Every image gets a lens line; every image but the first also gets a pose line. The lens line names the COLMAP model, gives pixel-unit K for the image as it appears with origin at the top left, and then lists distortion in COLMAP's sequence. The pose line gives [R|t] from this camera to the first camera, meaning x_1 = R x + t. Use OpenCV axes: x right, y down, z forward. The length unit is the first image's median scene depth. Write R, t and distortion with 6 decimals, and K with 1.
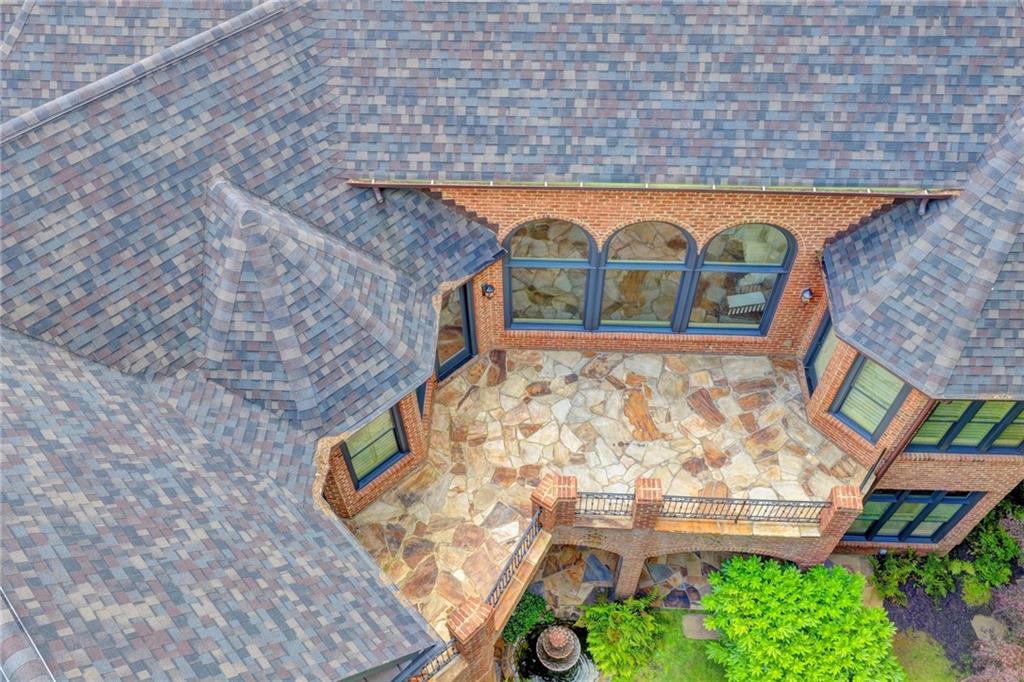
lens RADIAL K [[847.7, 0, 515.5], [0, 847.7, 349.6], [0, 0, 1]] dist [-0.012621, 0.041795]
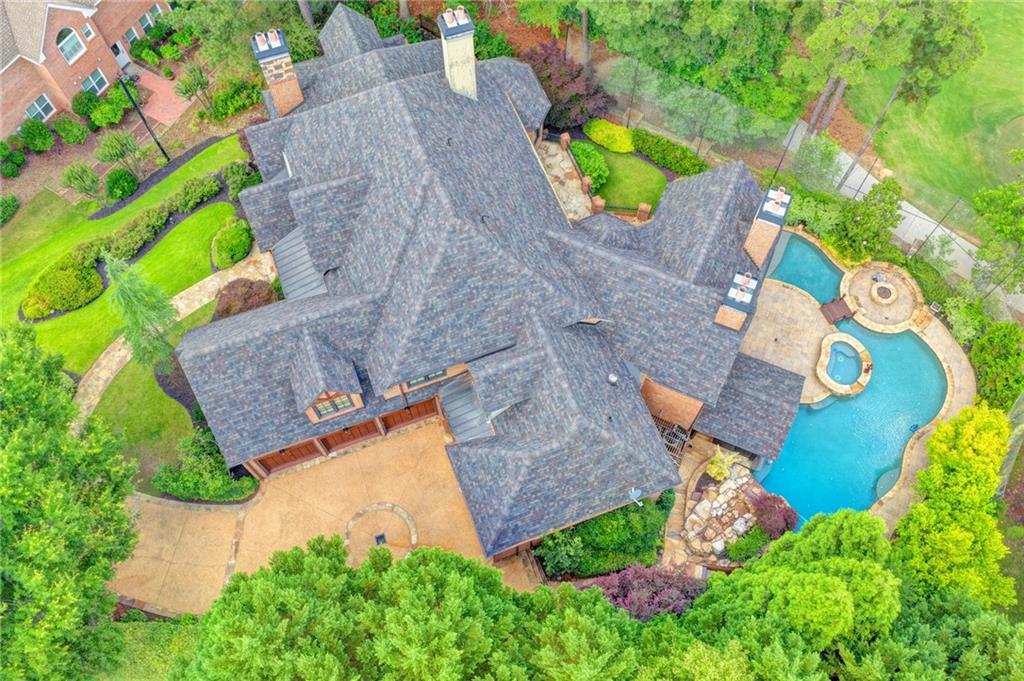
lens RADIAL K [[847.7, 0, 512.0], [0, 847.7, 348.4], [0, 0, 1]] dist [-0.012621, 0.041795]
pose [[-0.390392, -0.826389, 0.405803, -1.514870], [0.751665, -0.031590, 0.658788, -2.116611], [-0.531596, 0.562213, 0.633500, -0.550623]]
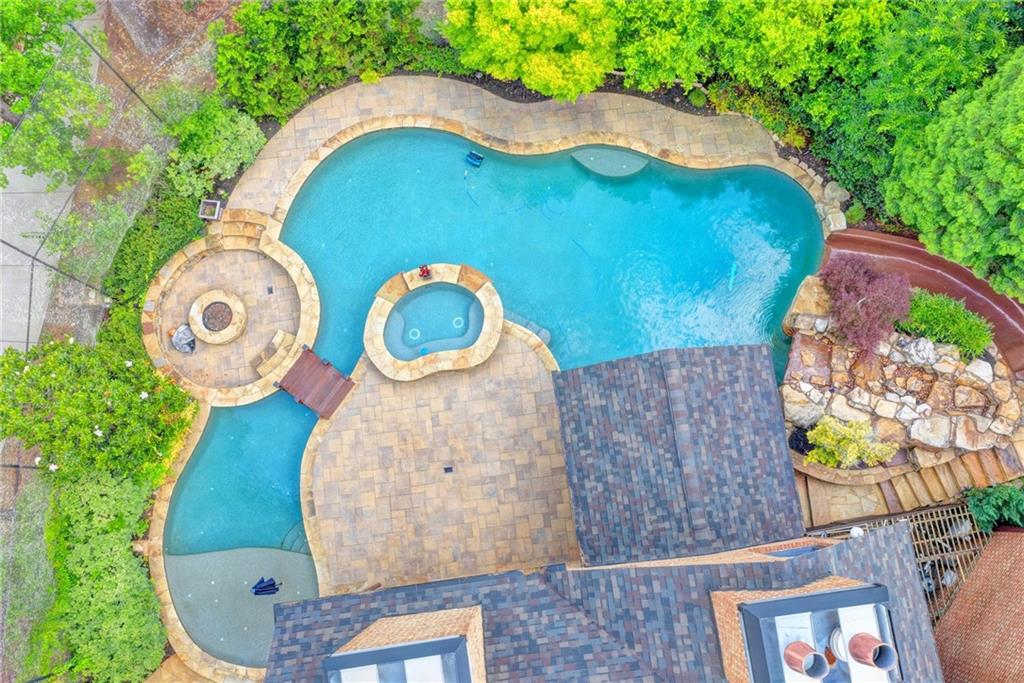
lens RADIAL K [[847.7, 0, 516.0], [0, 847.7, 348.5], [0, 0, 1]] dist [-0.012621, 0.041795]
pose [[-0.571482, 0.809641, -0.133750, -0.628083], [-0.654335, -0.351230, 0.669689, -0.247318], [0.495231, 0.470232, 0.730499, -0.170151]]
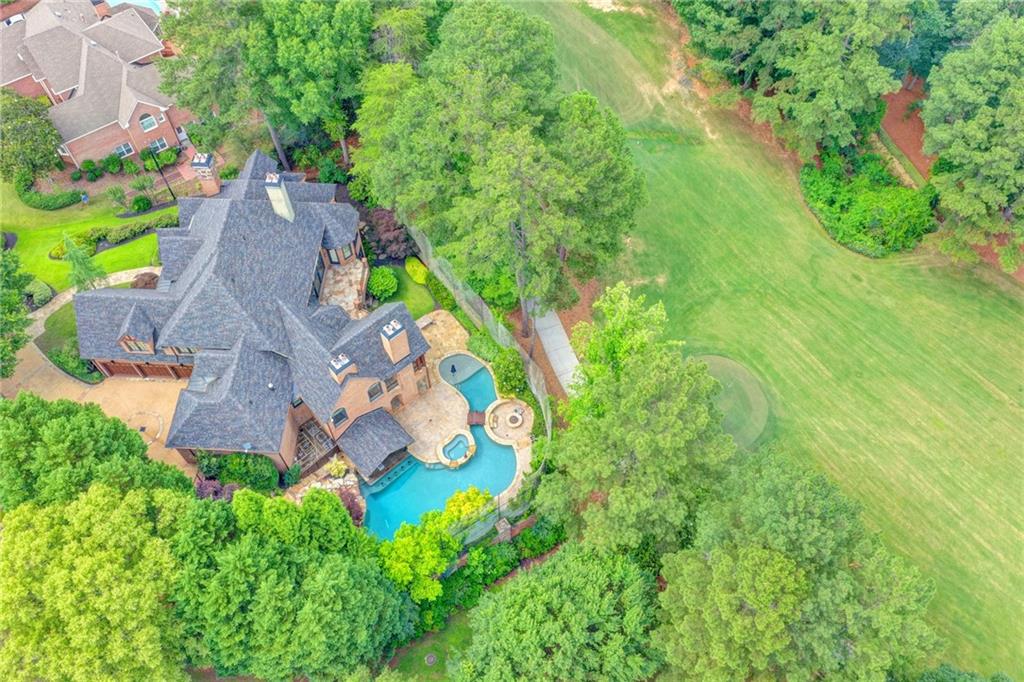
lens RADIAL K [[847.7, 0, 510.8], [0, 847.7, 350.1], [0, 0, 1]] dist [-0.012621, 0.041795]
pose [[0.015231, -0.841611, 0.539869, -2.940219], [0.813176, 0.324605, 0.483091, -1.459613], [-0.581819, 0.431651, 0.689322, -3.001453]]
